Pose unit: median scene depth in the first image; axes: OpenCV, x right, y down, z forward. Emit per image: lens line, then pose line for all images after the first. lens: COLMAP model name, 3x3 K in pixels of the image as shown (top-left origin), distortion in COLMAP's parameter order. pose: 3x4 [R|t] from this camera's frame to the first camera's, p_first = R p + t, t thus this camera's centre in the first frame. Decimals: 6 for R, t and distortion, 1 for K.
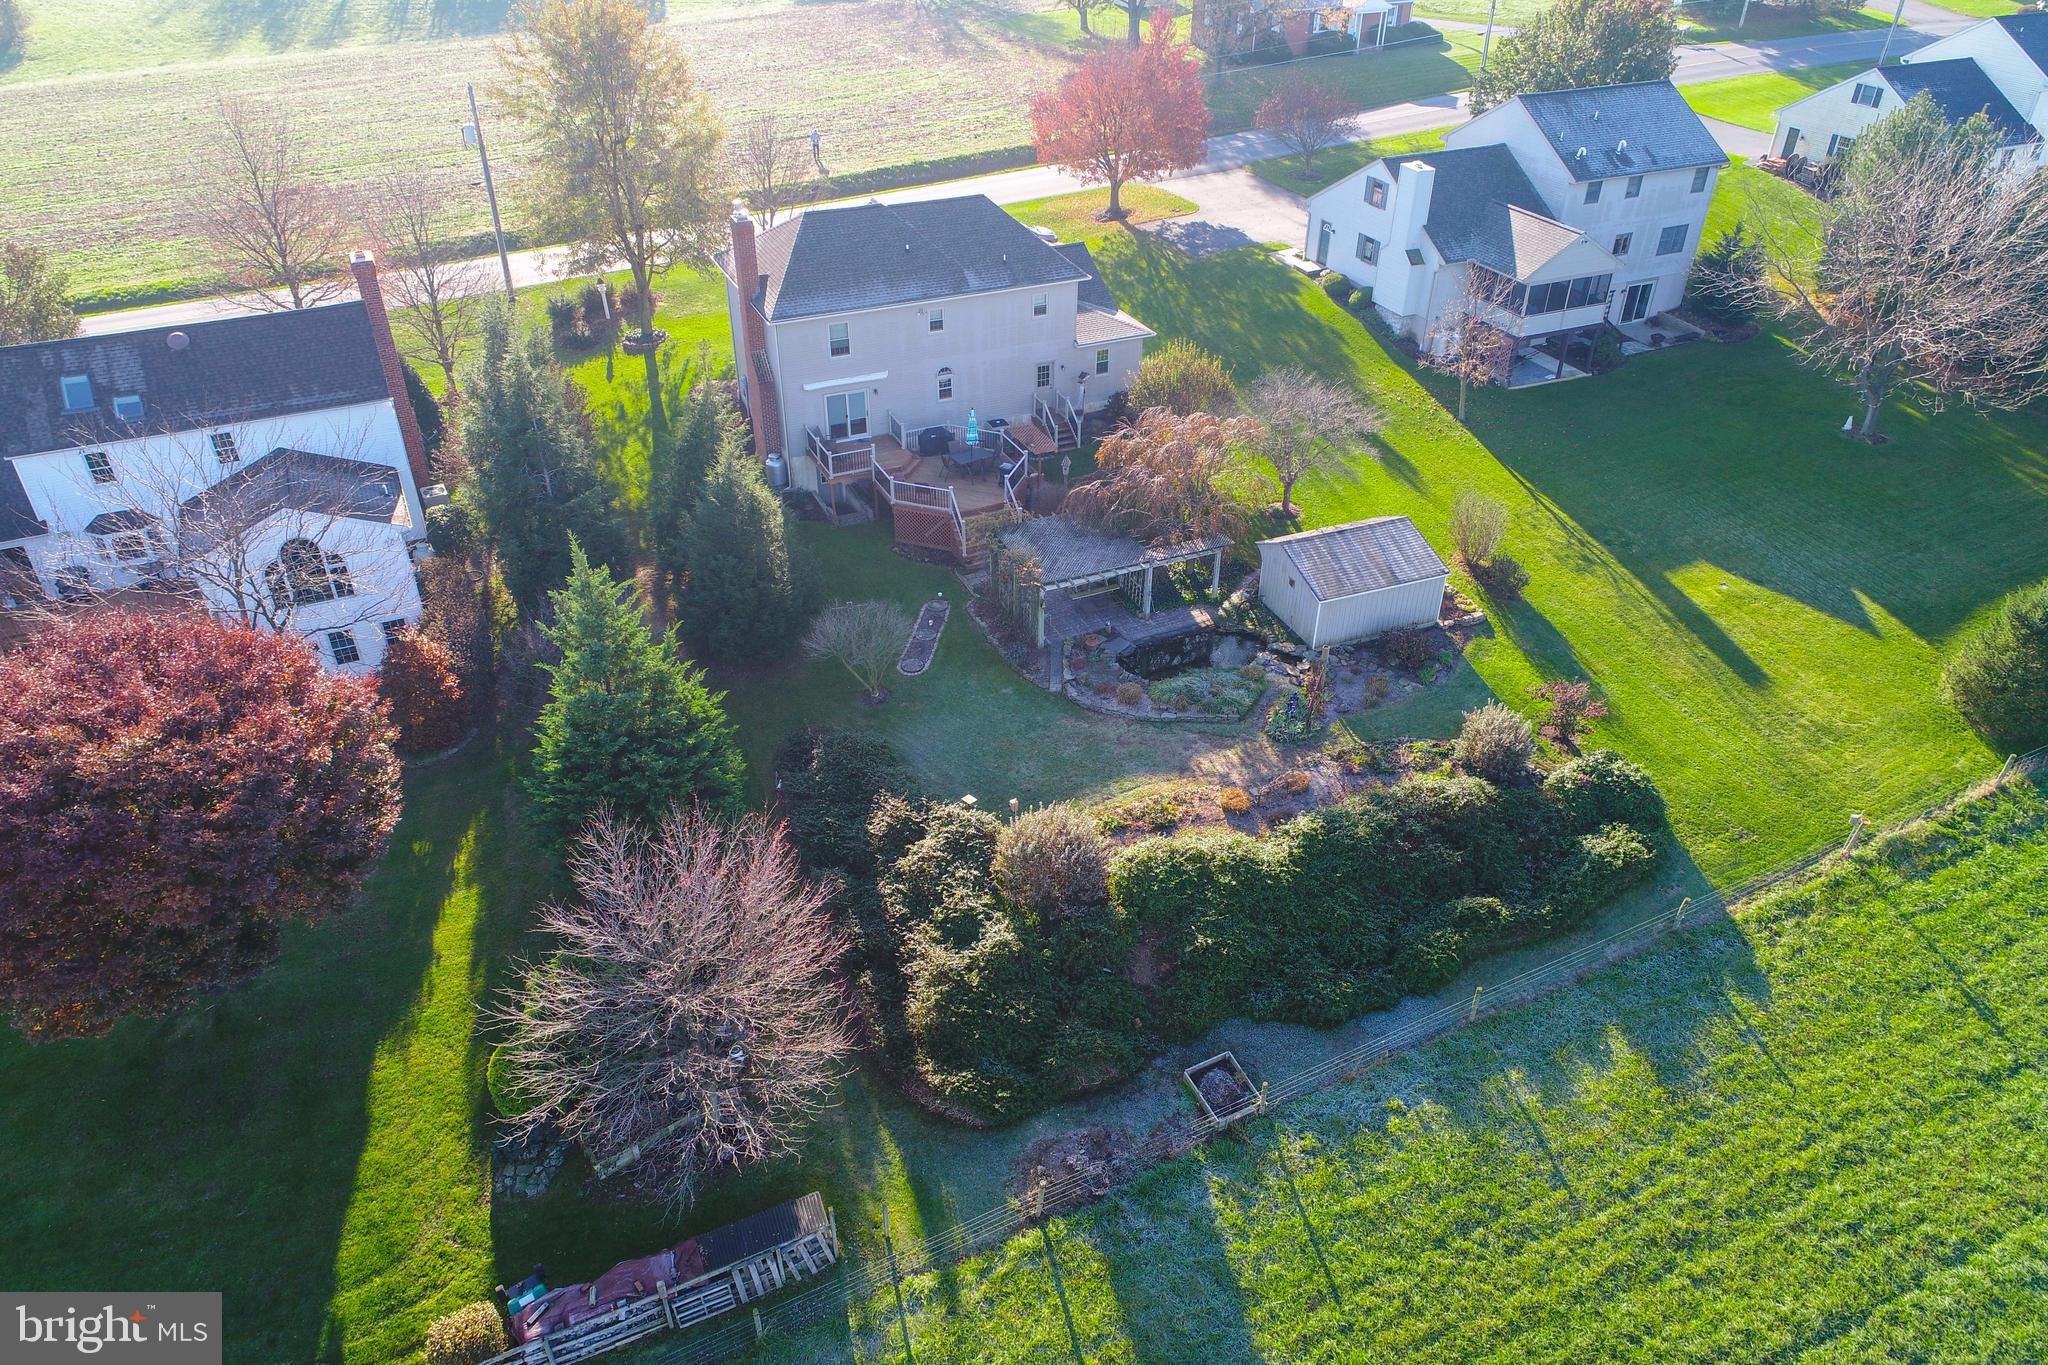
lens RADIAL K [[1385.7, 0, 1016.0], [0, 1385.7, 687.4], [0, 0, 1]] dist [0.006914, -0.002075]
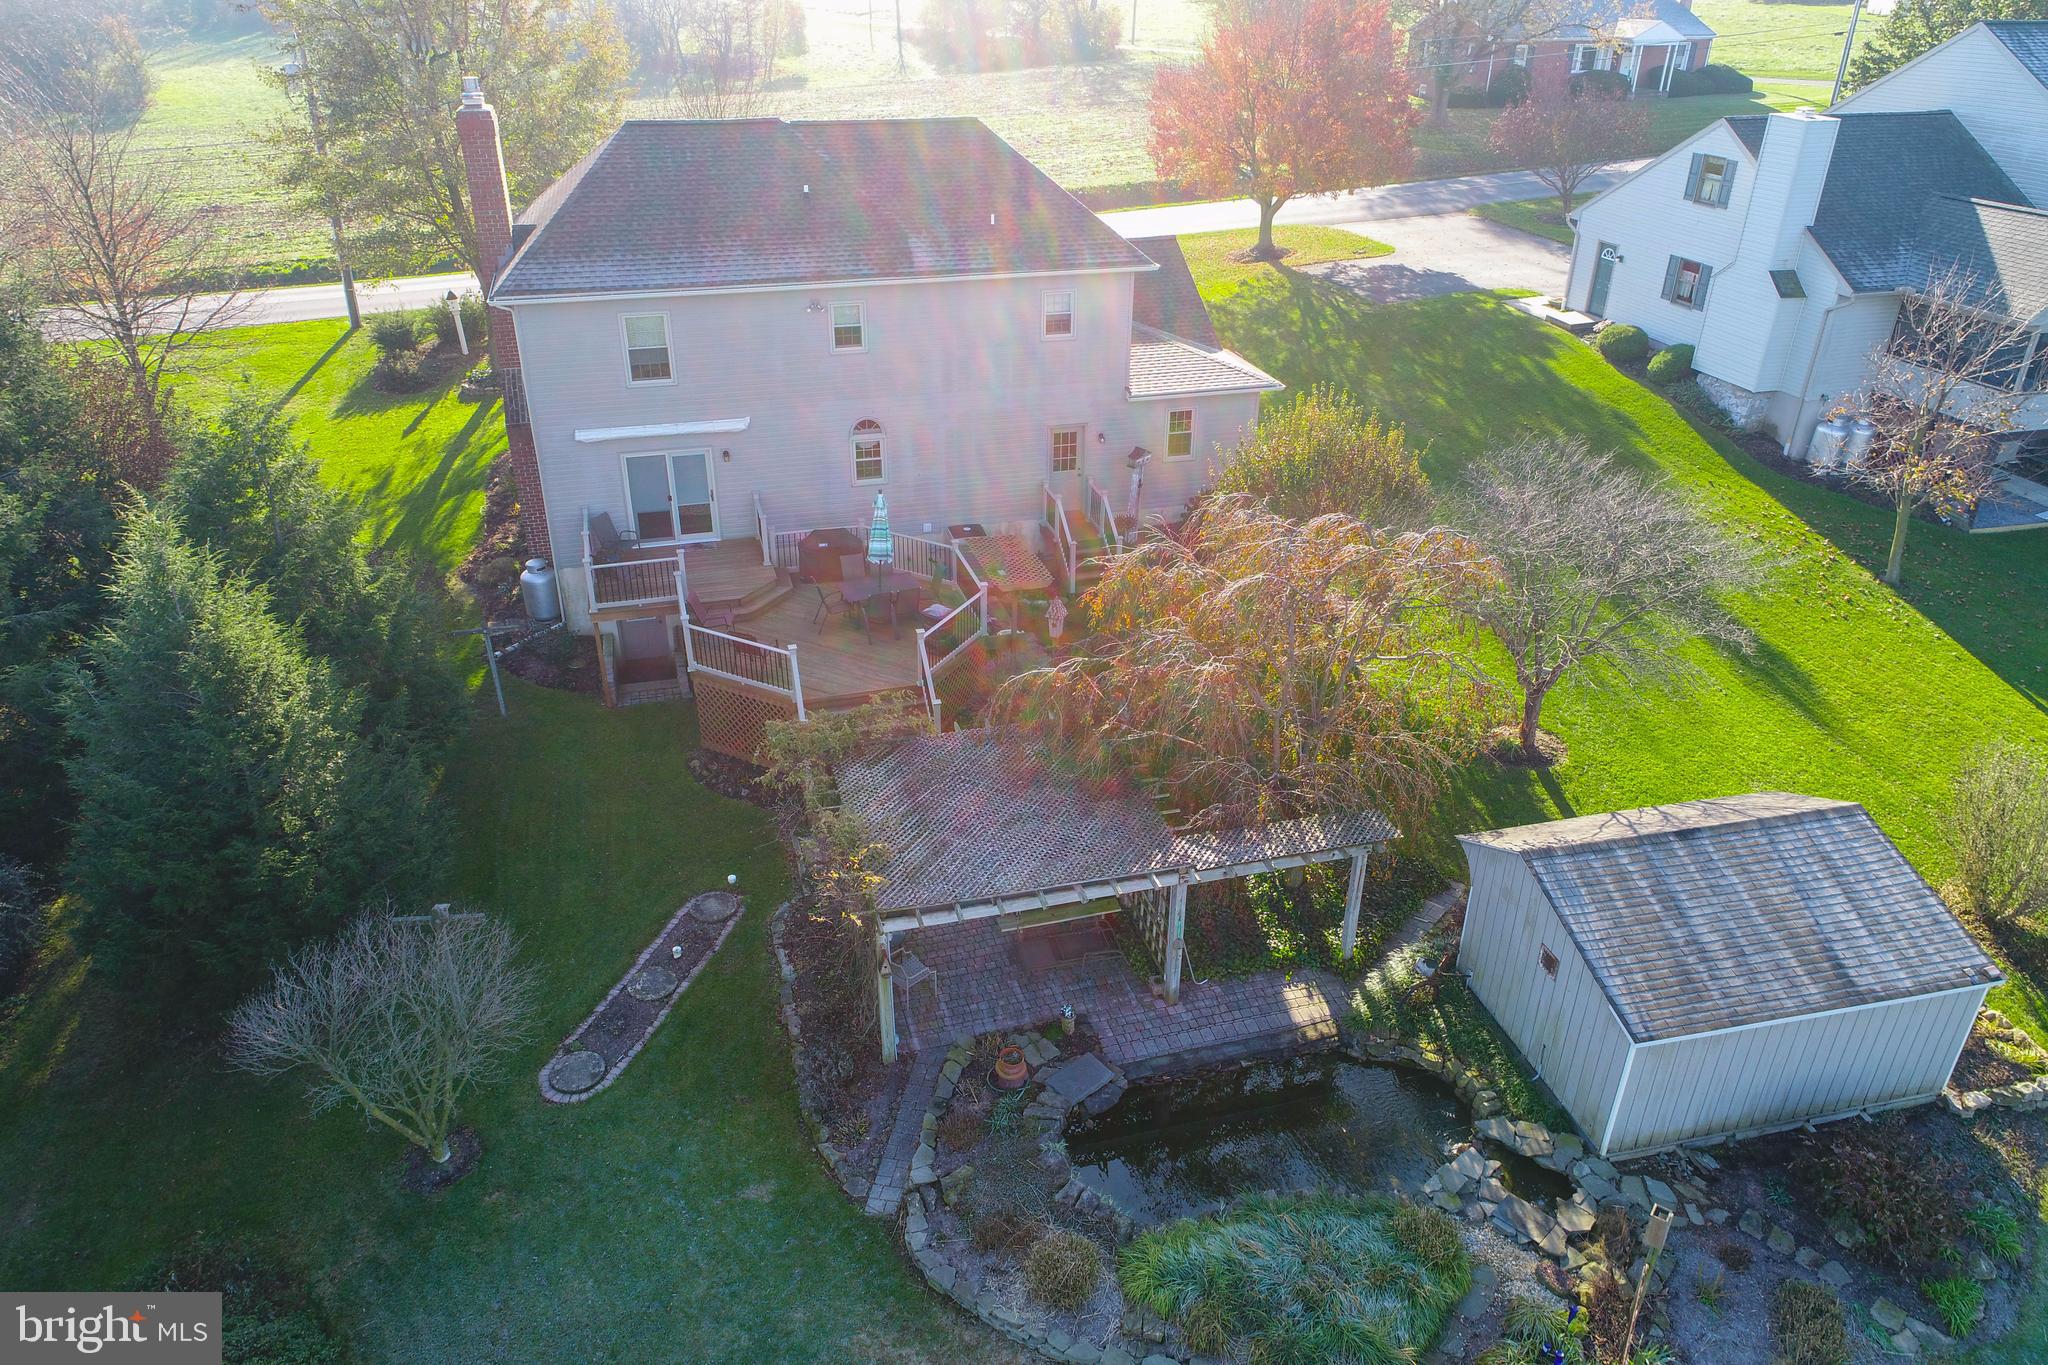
lens RADIAL K [[1385.7, 0, 1016.0], [0, 1385.7, 687.4], [0, 0, 1]] dist [0.006914, -0.002075]
pose [[0.988180, 0.074461, -0.133998, 0.083700], [-0.088024, 0.991255, -0.098314, -0.083574], [0.125505, 0.108947, 0.986093, 0.501661]]
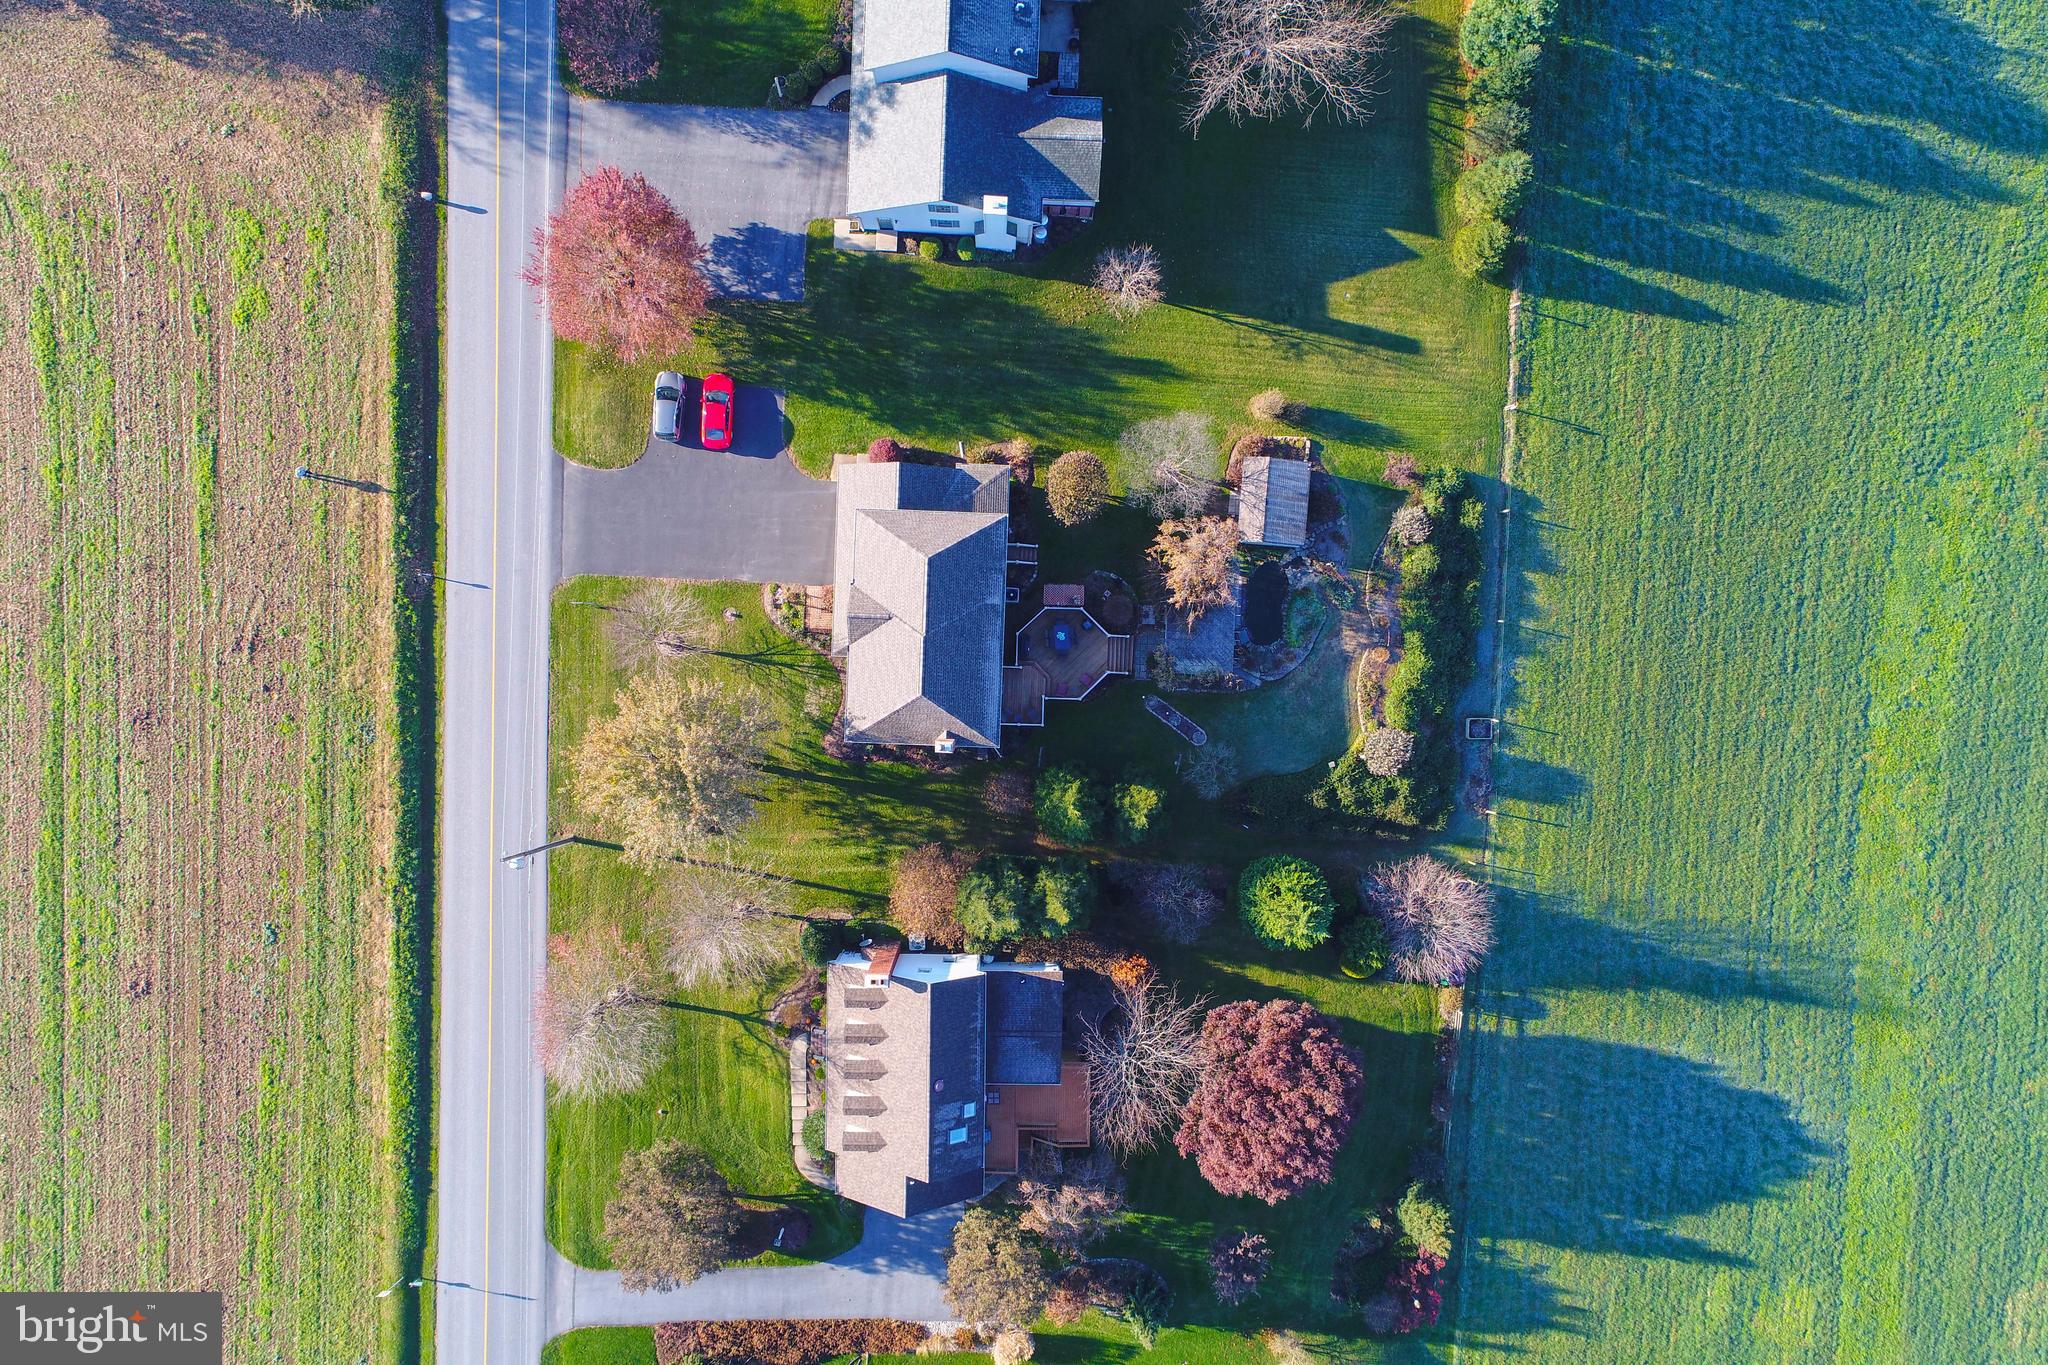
lens RADIAL K [[1385.7, 0, 1016.0], [0, 1385.7, 687.4], [0, 0, 1]] dist [0.006914, -0.002075]
pose [[0.442969, -0.896293, -0.020898, -0.072088], [0.487164, 0.221069, 0.844867, -1.468801], [-0.752629, -0.384430, 0.534568, 0.173211]]
